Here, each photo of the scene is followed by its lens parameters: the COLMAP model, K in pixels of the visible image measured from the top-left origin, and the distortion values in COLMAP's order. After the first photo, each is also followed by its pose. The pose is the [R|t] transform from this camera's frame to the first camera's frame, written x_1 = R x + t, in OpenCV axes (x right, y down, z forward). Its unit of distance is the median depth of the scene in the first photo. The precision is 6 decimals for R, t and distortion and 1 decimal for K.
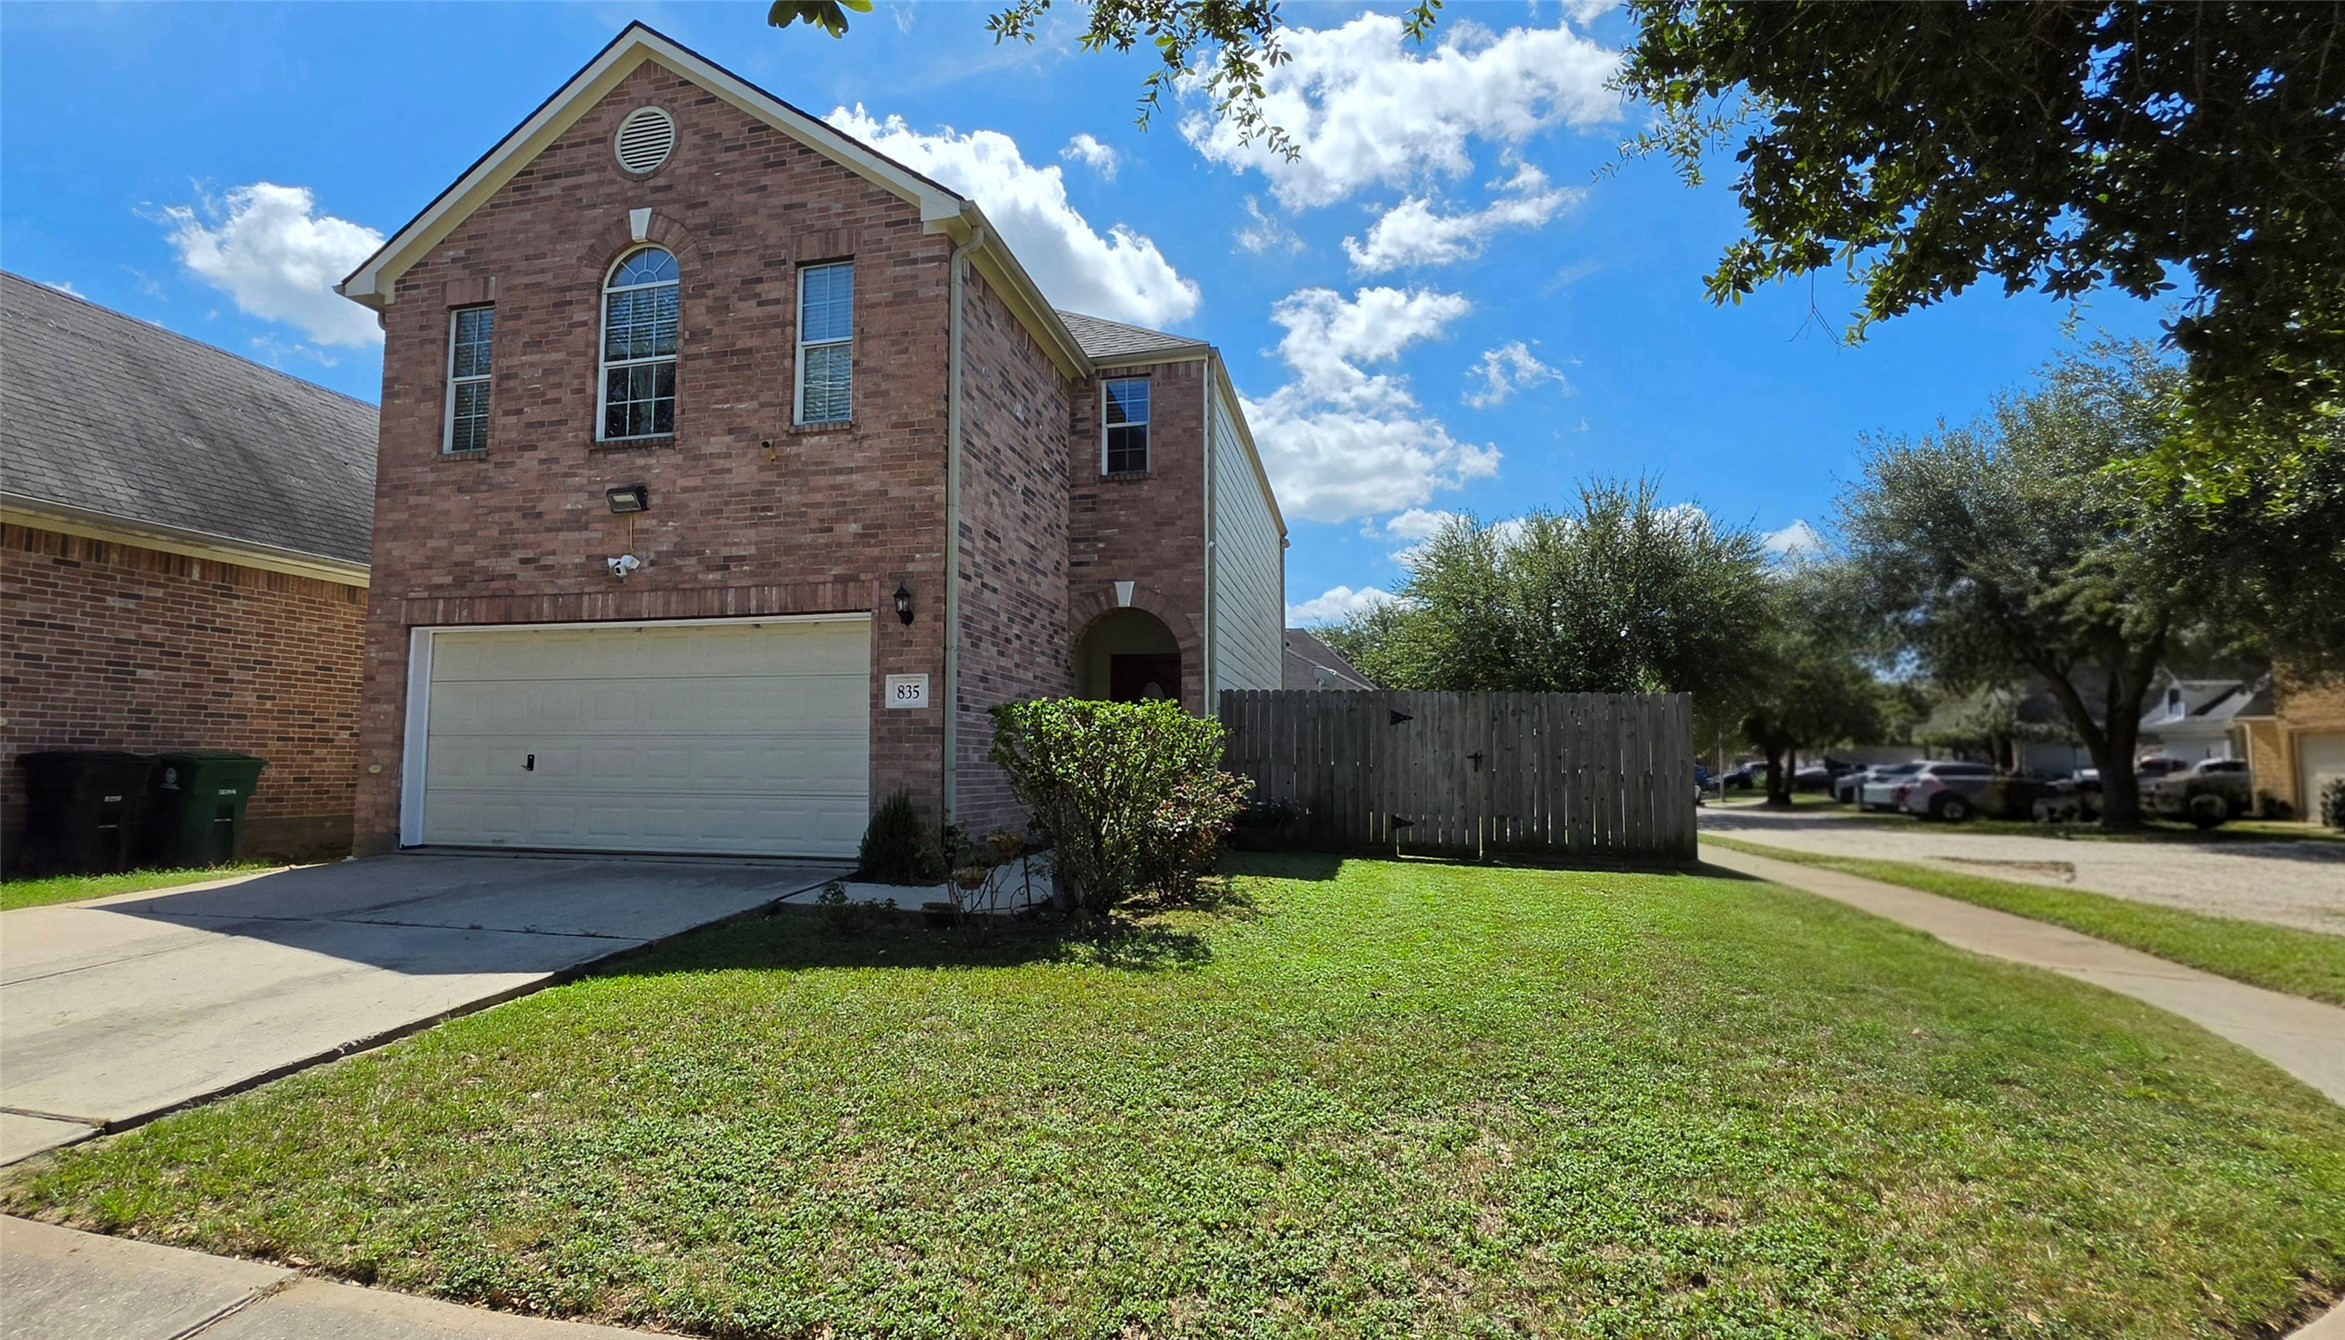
lens RADIAL K [[1238.2, 0, 1171.4], [0, 1238.2, 662.9], [0, 0, 1]] dist [0.000727, 0.000186]
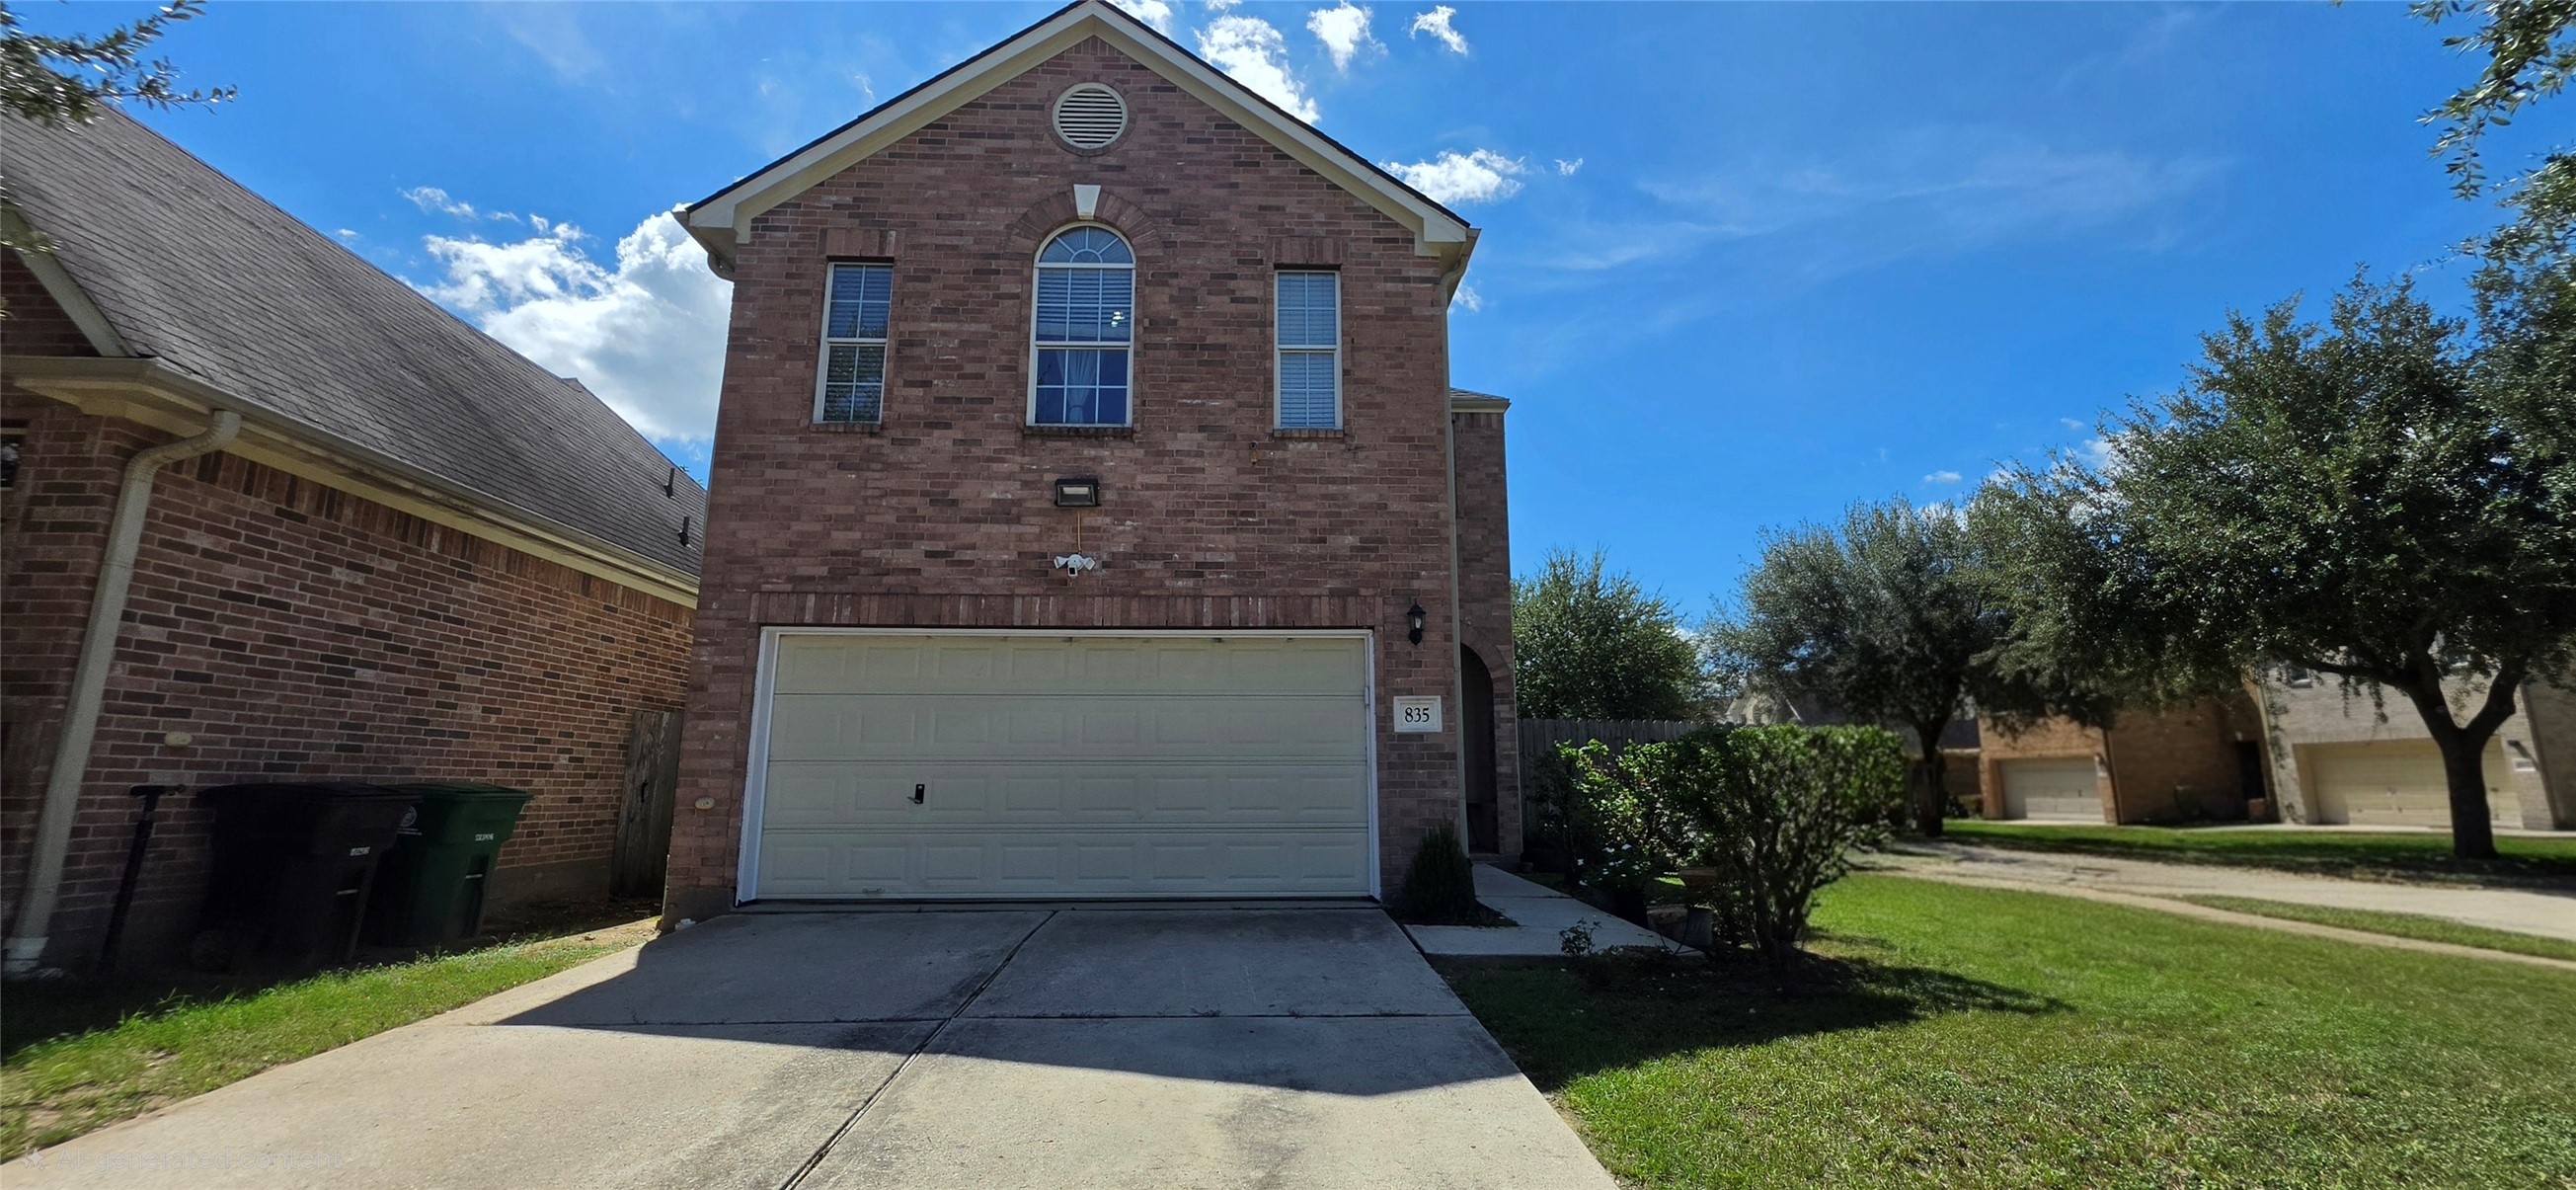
lens RADIAL K [[1040.8, 0, 1289.6], [0, 1040.8, 591.9], [0, 0, 1]] dist [-0.000571, -0.000035]
pose [[0.948551, 0.051938, 0.312335, -0.513988], [-0.019486, 0.994160, -0.106141, 0.014956], [-0.316024, 0.094594, 0.944024, 0.248468]]
